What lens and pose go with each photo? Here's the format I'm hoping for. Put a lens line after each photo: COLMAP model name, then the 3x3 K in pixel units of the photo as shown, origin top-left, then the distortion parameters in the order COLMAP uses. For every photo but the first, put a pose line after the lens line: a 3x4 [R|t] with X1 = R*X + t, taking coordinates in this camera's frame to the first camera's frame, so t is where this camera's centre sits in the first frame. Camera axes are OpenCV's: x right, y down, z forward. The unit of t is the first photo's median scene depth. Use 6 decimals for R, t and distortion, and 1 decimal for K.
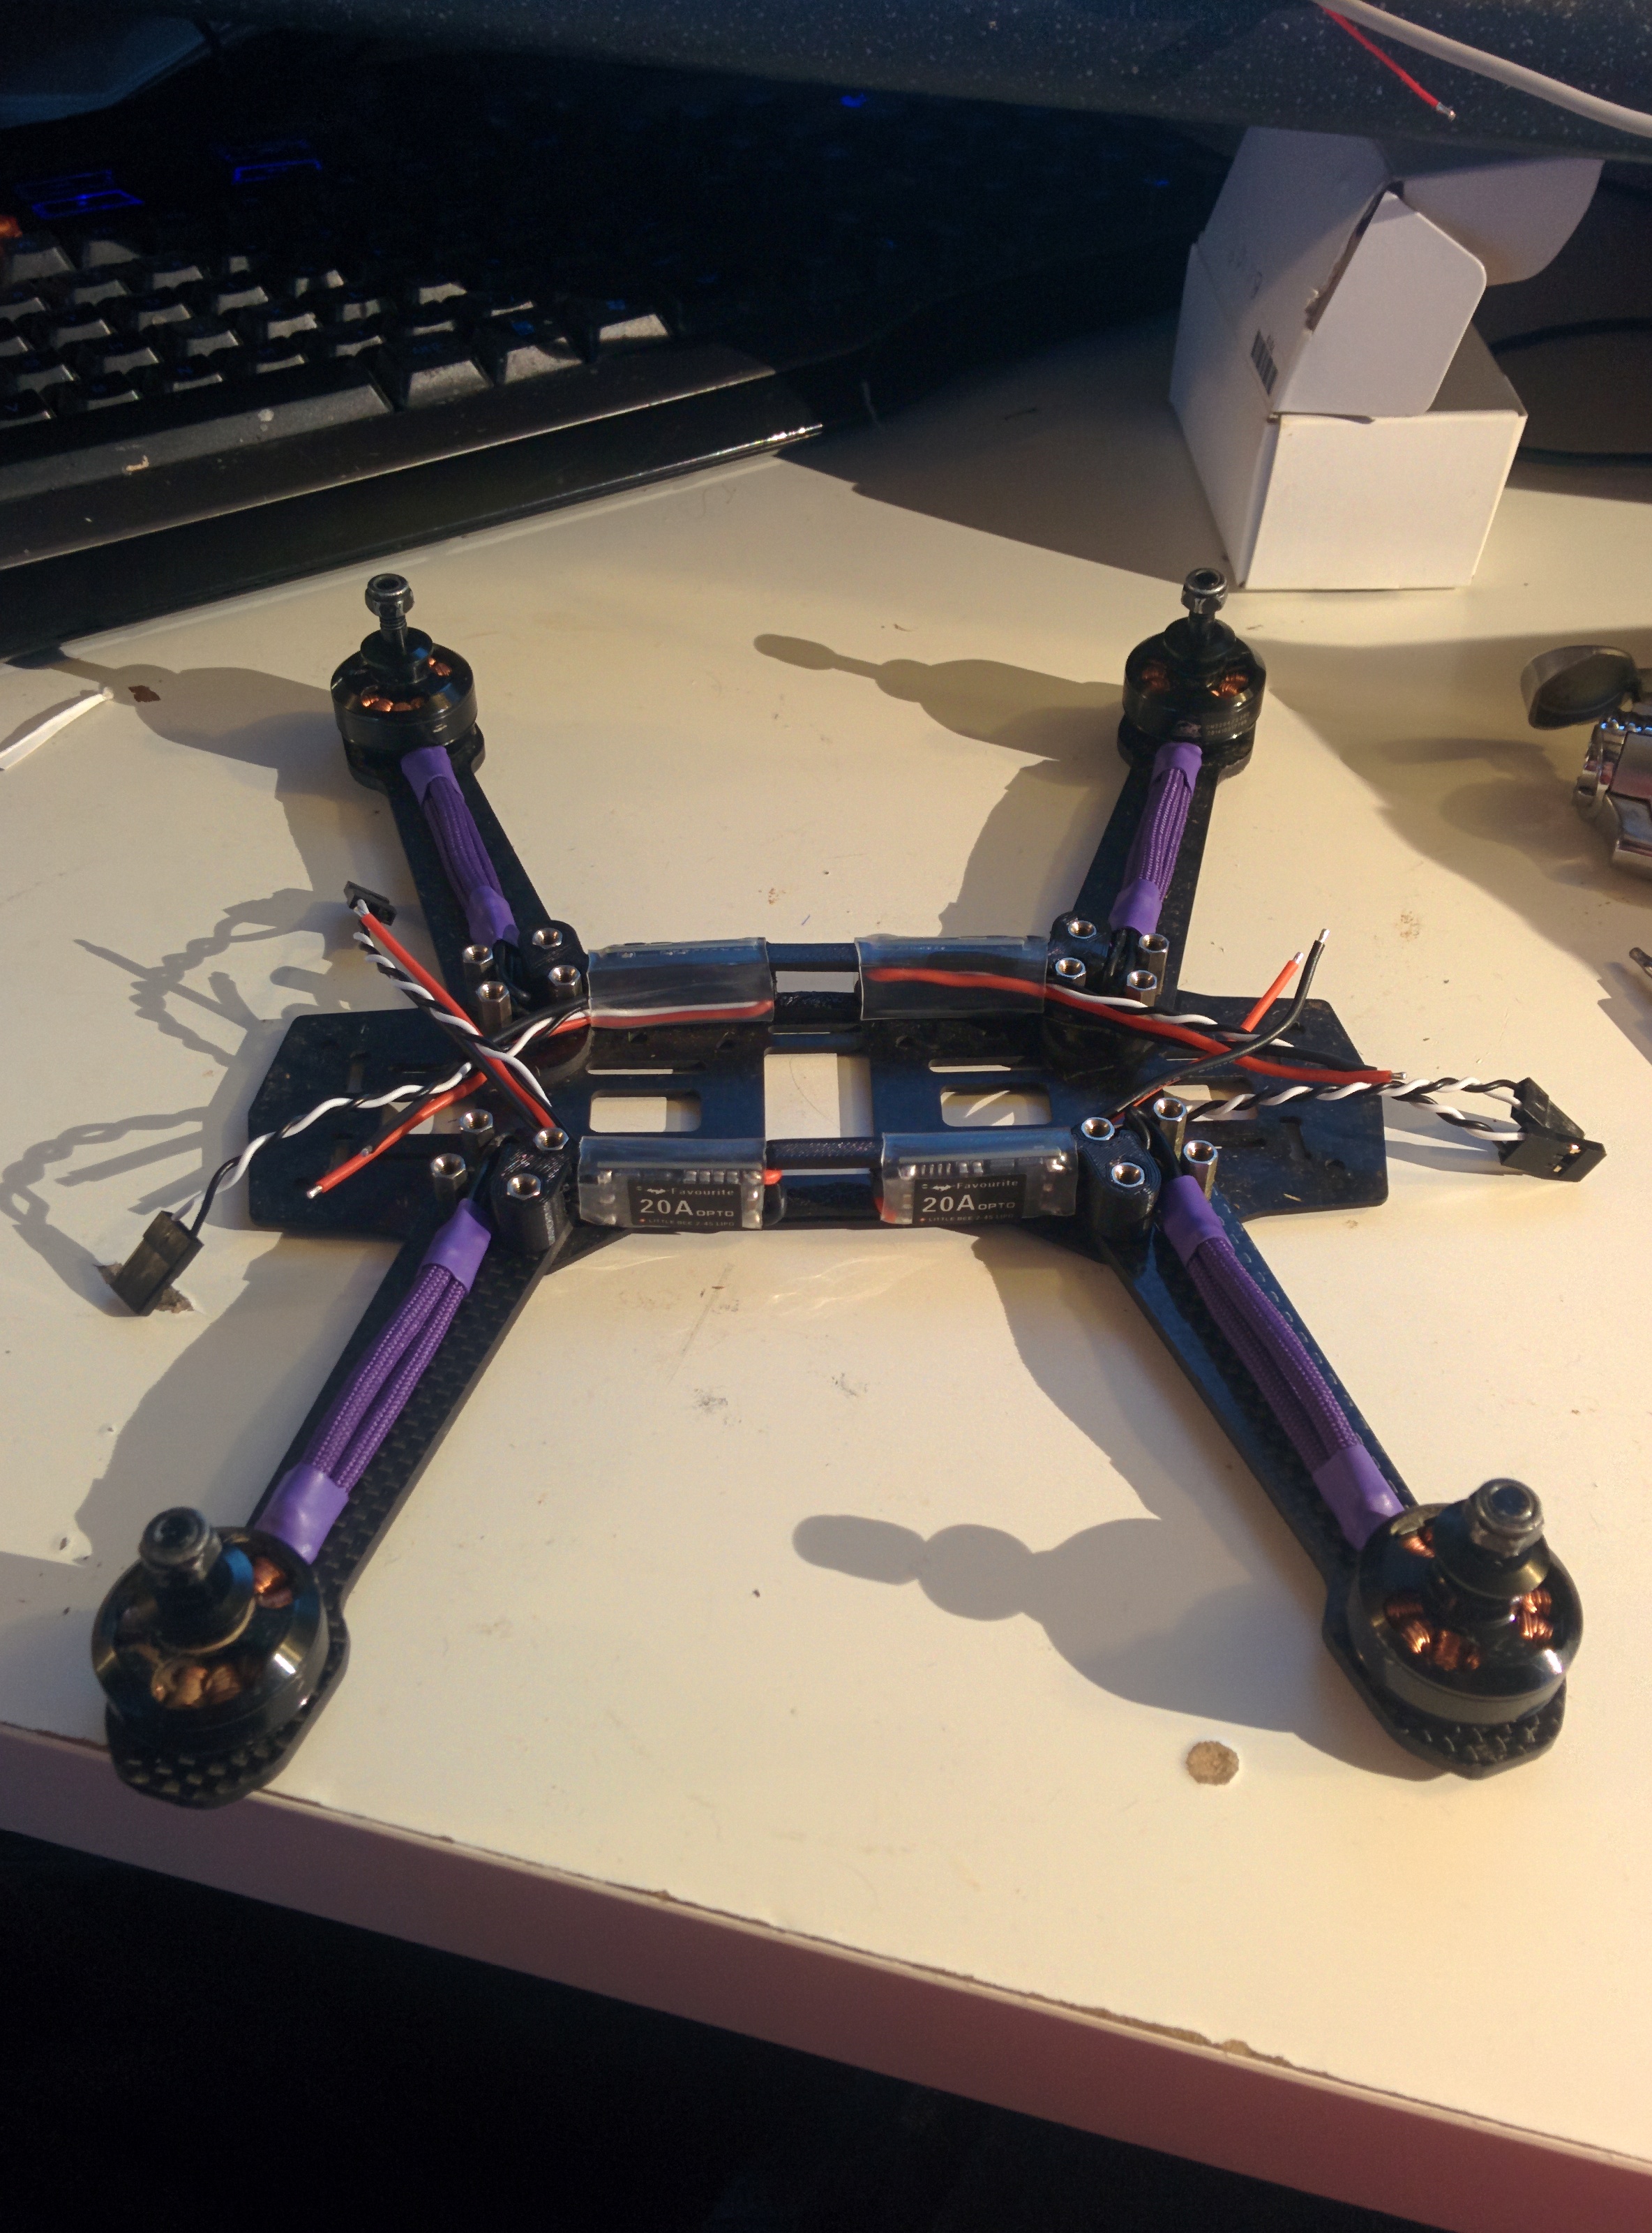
lens RADIAL K [[2181.1, 0, 821.5], [0, 2181.1, 1111.3], [0, 0, 1]] dist [0.032565, 0.000000]
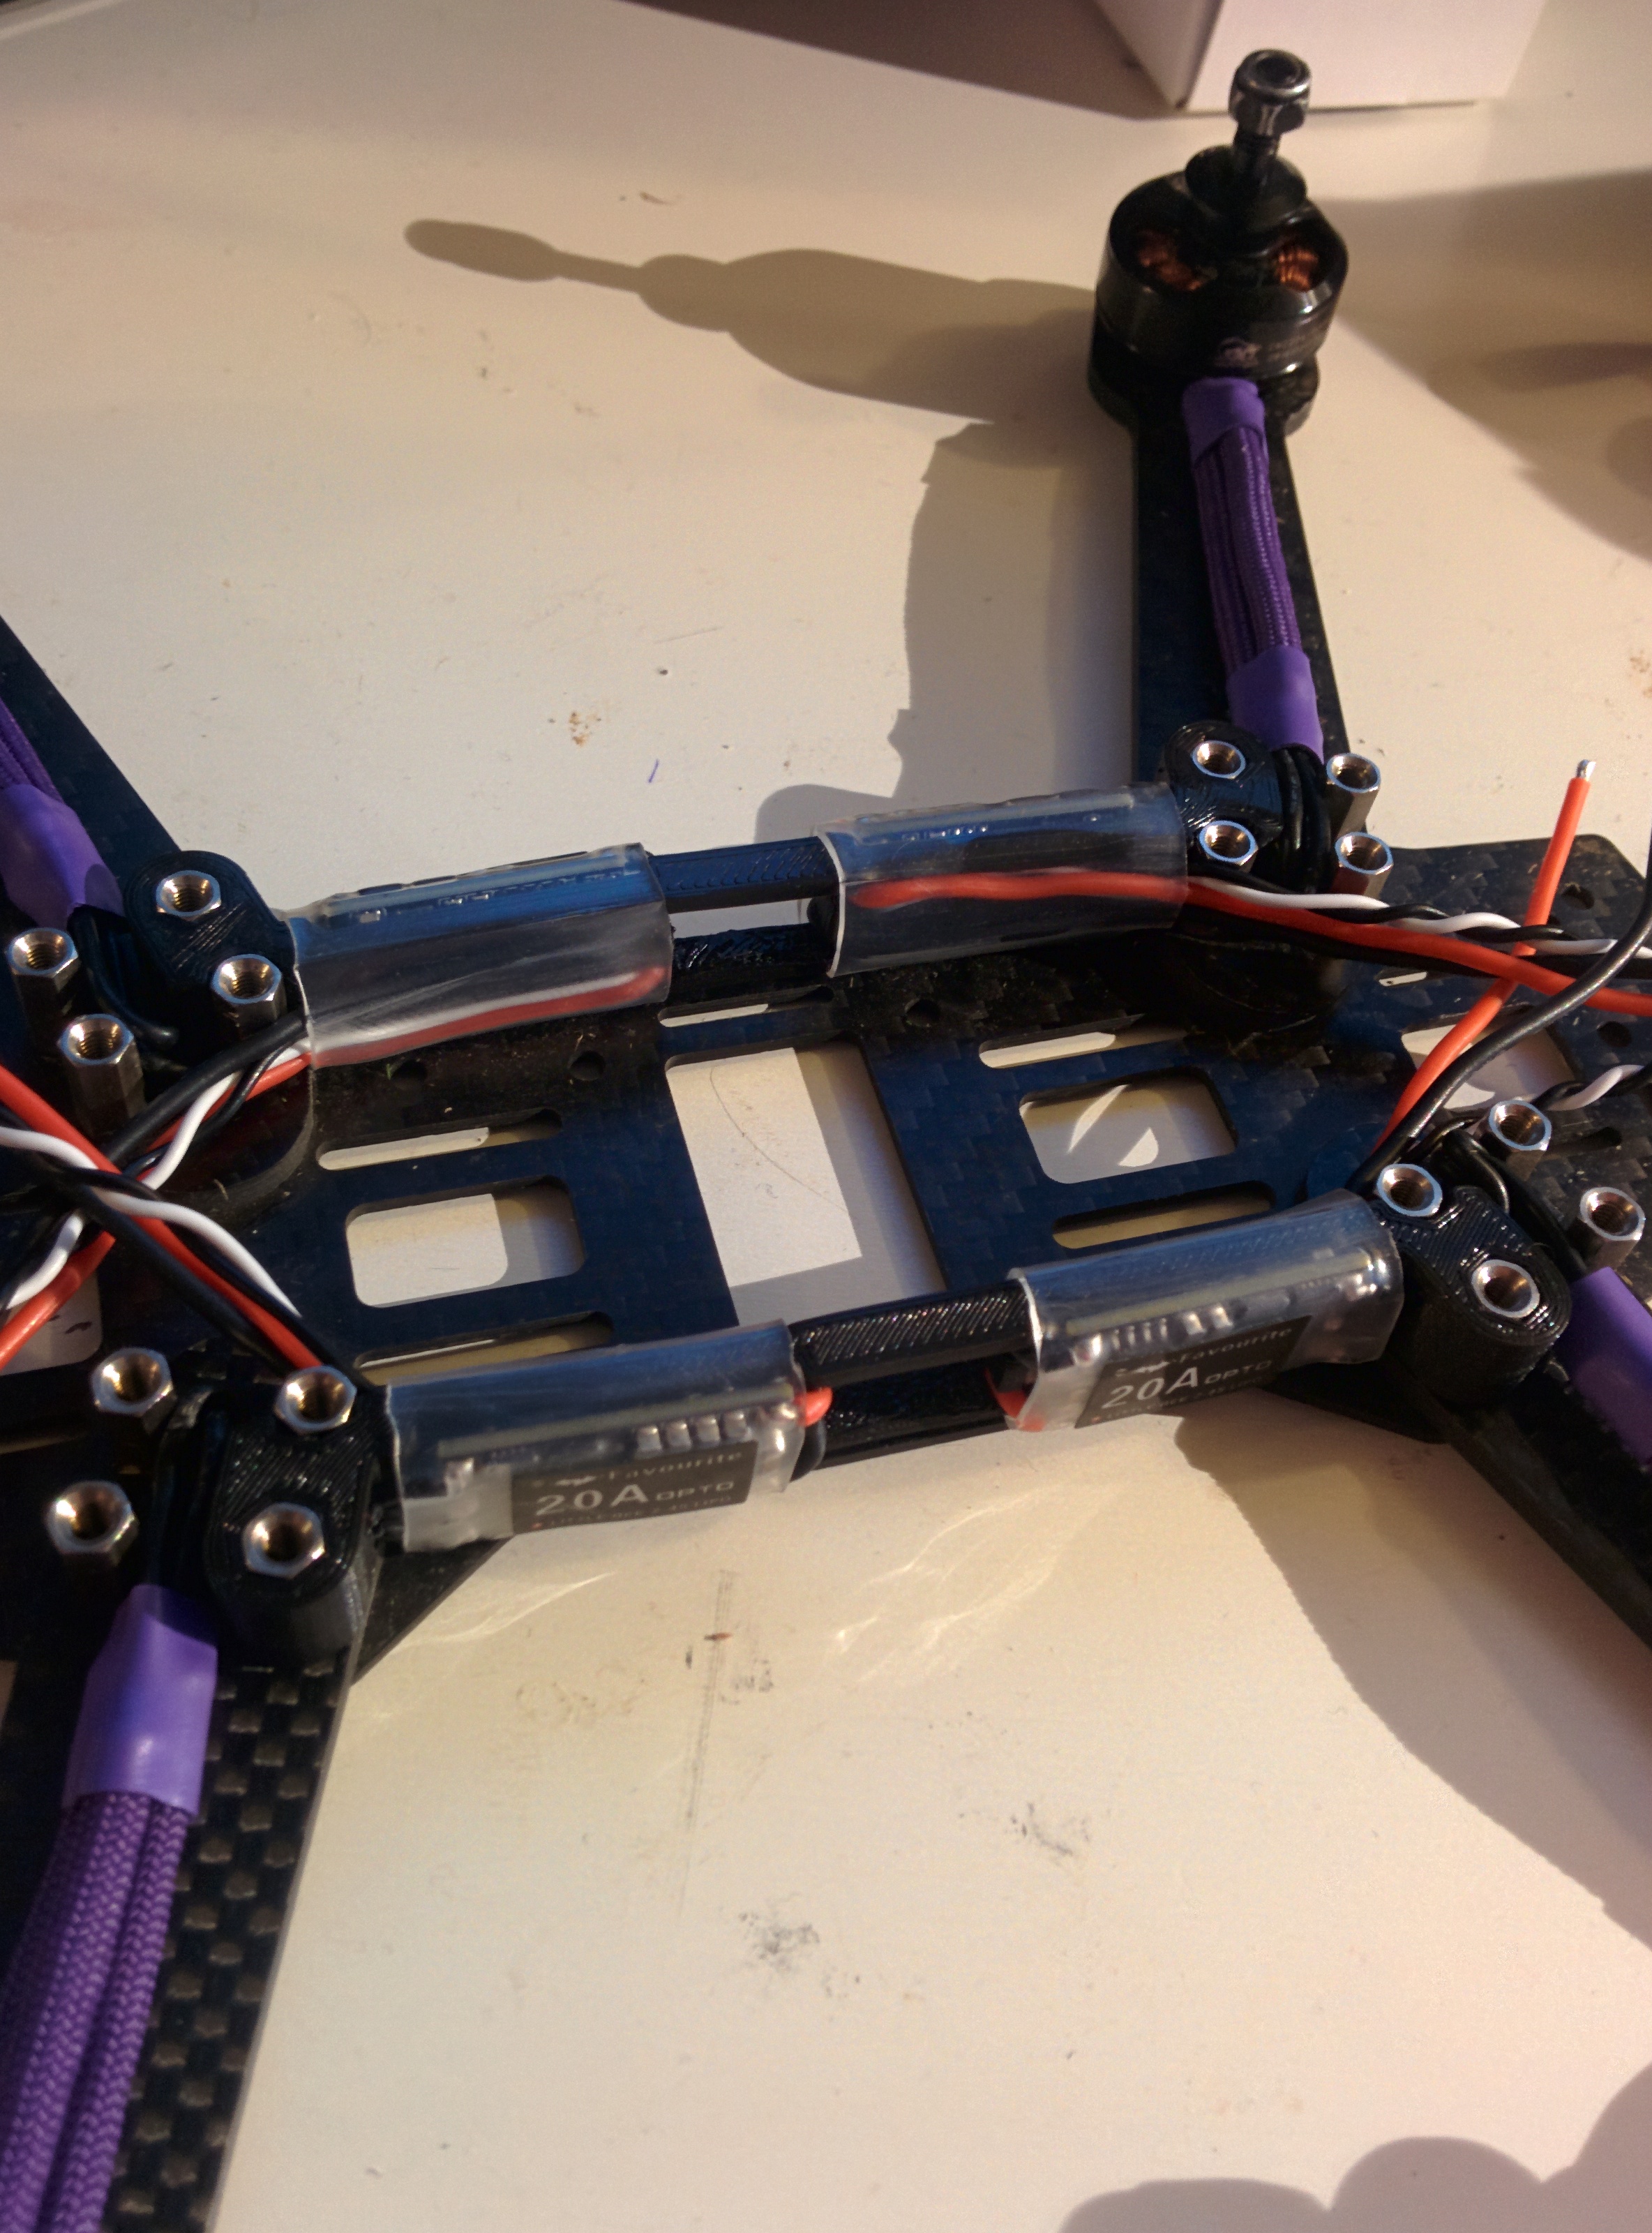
lens RADIAL K [[2181.1, 0, 845.6], [0, 2181.1, 1124.6], [0, 0, 1]] dist [0.032565, 0.000000]
pose [[0.963928, -0.139188, 0.226870, -0.105282], [0.099966, 0.979289, 0.176070, -0.102313], [-0.246678, -0.147040, 0.957877, 0.514903]]
